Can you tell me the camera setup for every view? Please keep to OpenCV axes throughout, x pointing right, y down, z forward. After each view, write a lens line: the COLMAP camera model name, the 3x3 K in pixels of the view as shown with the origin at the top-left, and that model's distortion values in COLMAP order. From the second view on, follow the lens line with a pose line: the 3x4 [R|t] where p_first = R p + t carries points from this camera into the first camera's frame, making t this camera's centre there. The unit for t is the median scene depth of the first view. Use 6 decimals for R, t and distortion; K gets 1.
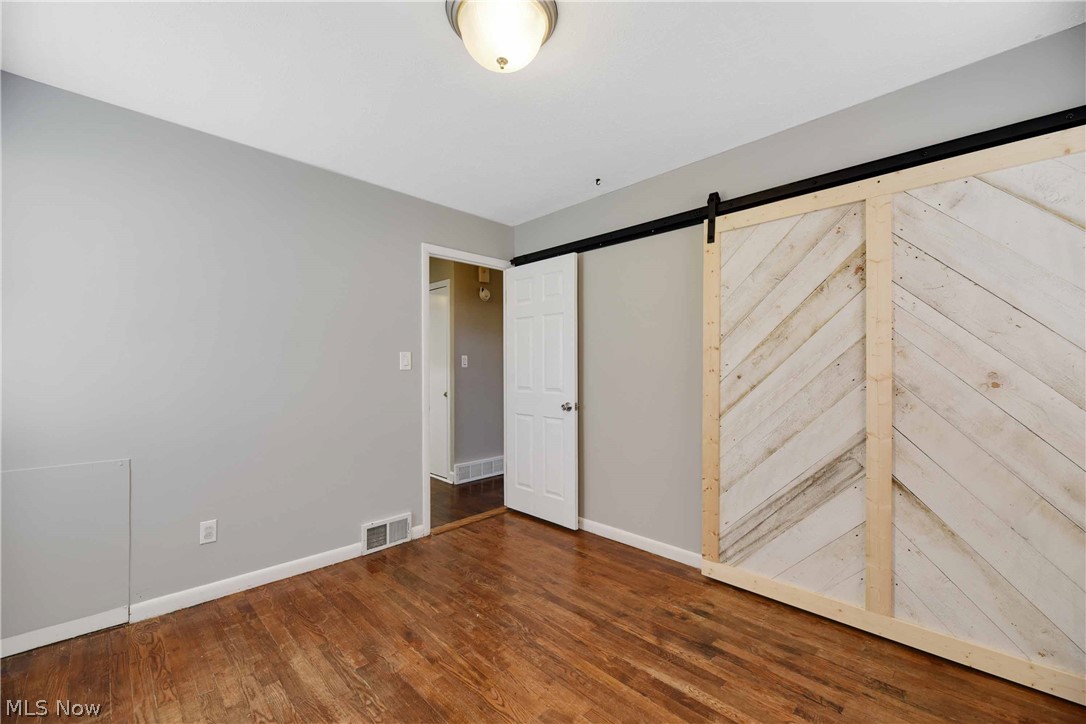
lens RADIAL K [[449.7, 0, 543.1], [0, 449.7, 364.8], [0, 0, 1]] dist [-0.003051, -0.001320]
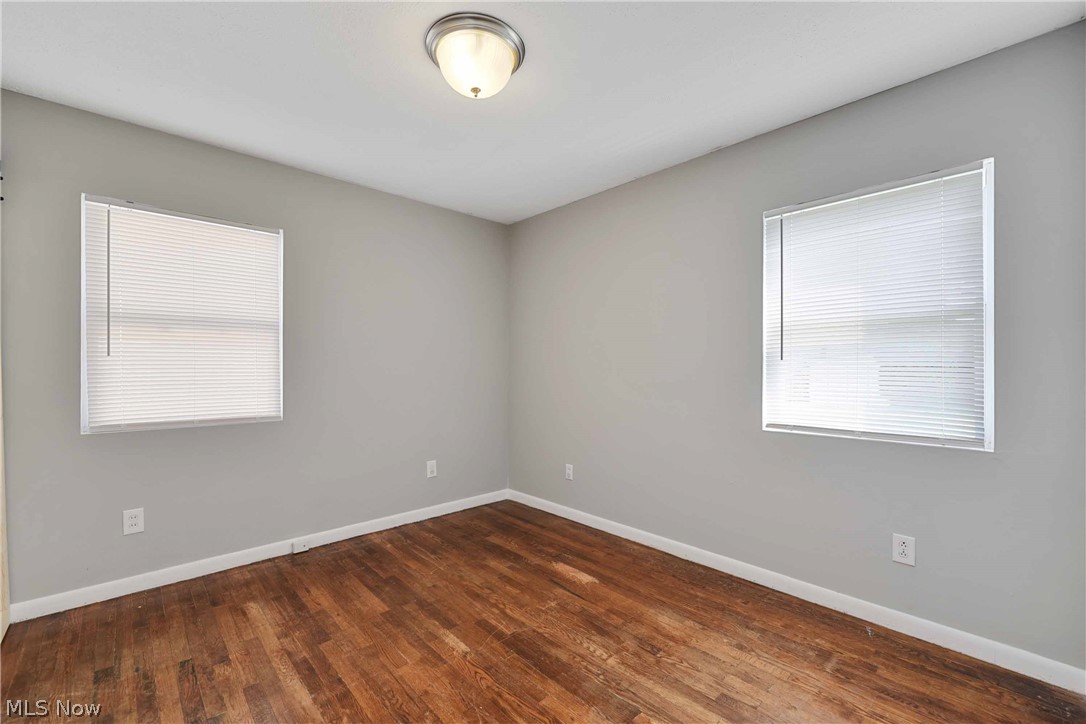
lens RADIAL K [[455.8, 0, 544.3], [0, 455.8, 359.3], [0, 0, 1]] dist [-0.002301, 0.000327]
pose [[-0.999443, 0.007093, 0.032607, -0.280450], [0.007062, 0.999975, -0.001059, 0.002829], [-0.032614, -0.000828, -0.999468, 1.989365]]
